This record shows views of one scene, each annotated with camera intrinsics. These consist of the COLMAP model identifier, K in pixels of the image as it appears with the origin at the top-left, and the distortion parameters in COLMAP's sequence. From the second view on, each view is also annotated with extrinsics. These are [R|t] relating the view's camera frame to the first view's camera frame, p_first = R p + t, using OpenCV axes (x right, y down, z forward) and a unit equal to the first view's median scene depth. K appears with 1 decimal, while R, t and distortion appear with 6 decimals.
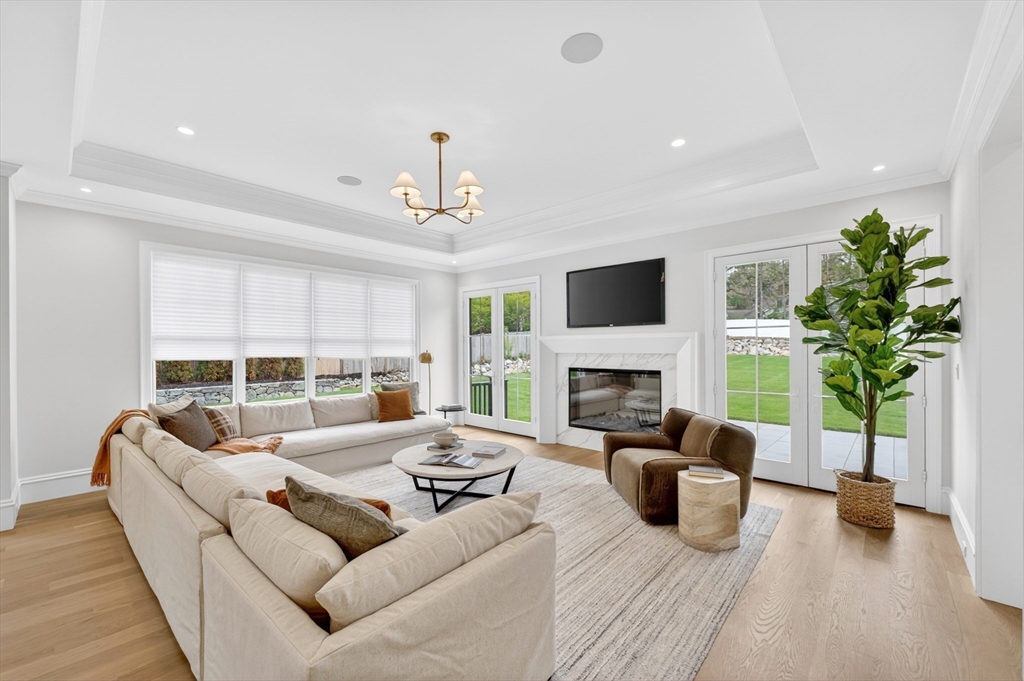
lens RADIAL K [[419.6, 0, 483.3], [0, 419.6, 347.5], [0, 0, 1]] dist [0.008844, 0.000118]
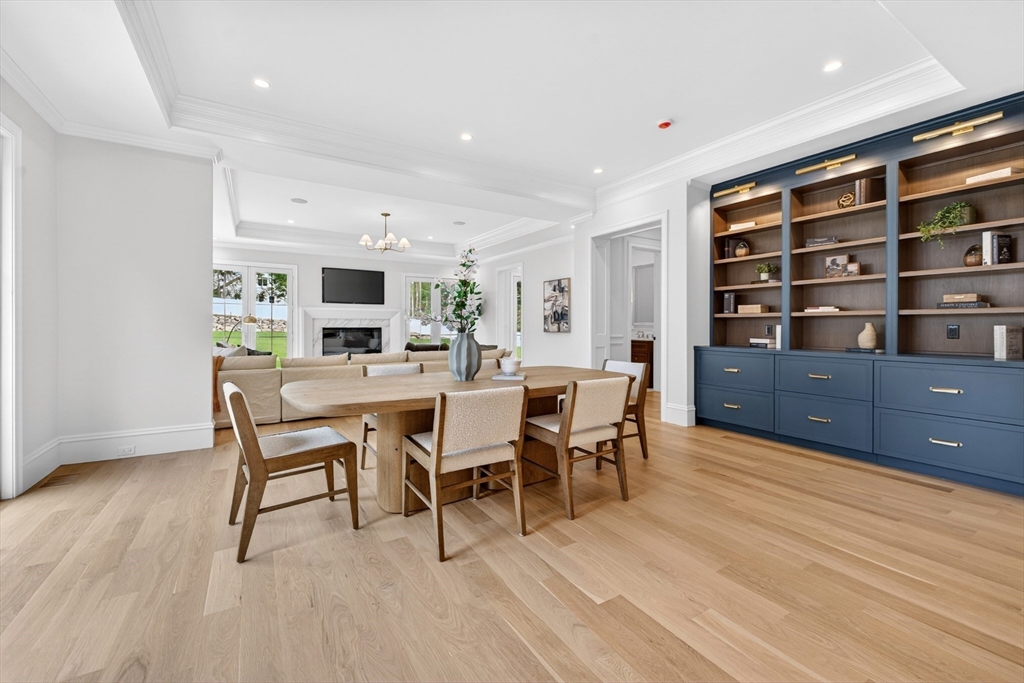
lens RADIAL K [[429.7, 0, 500.8], [0, 429.7, 331.9], [0, 0, 1]] dist [0.001434, 0.000243]
pose [[0.278586, -0.008339, 0.960375, -1.288034], [-0.004982, 0.999936, 0.010128, 0.048822], [-0.960398, -0.007606, 0.278527, -0.112149]]
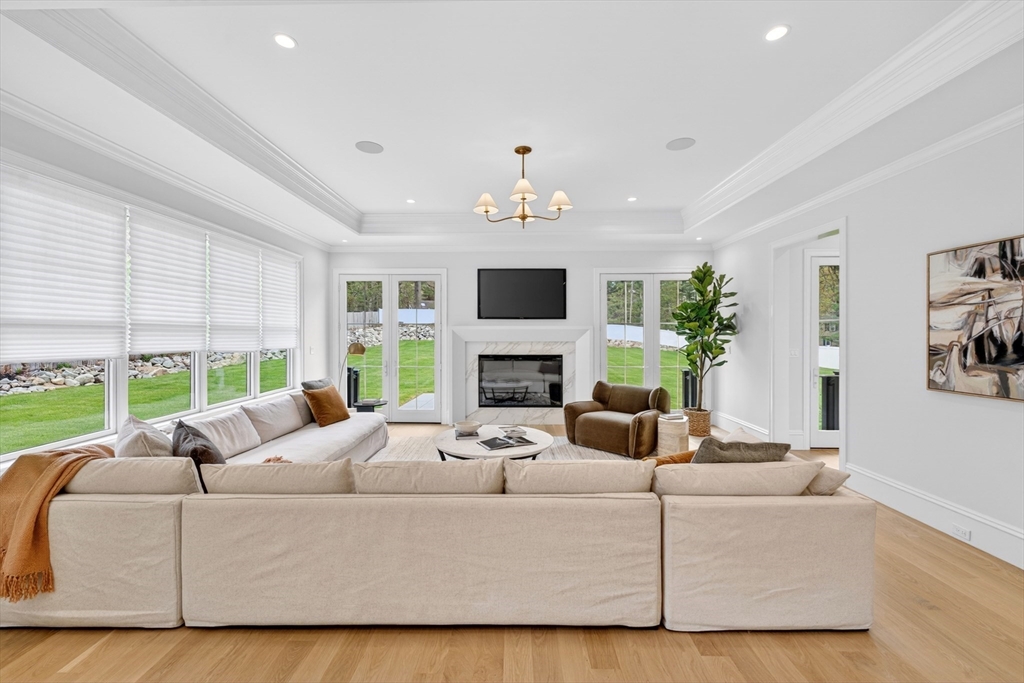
lens RADIAL K [[429.7, 0, 500.8], [0, 429.7, 331.9], [0, 0, 1]] dist [0.001434, 0.000243]
pose [[0.740592, 0.005881, 0.671929, -0.570517], [-0.003282, 0.999981, -0.005134, -0.007355], [-0.671946, 0.001597, 0.740598, 0.127385]]
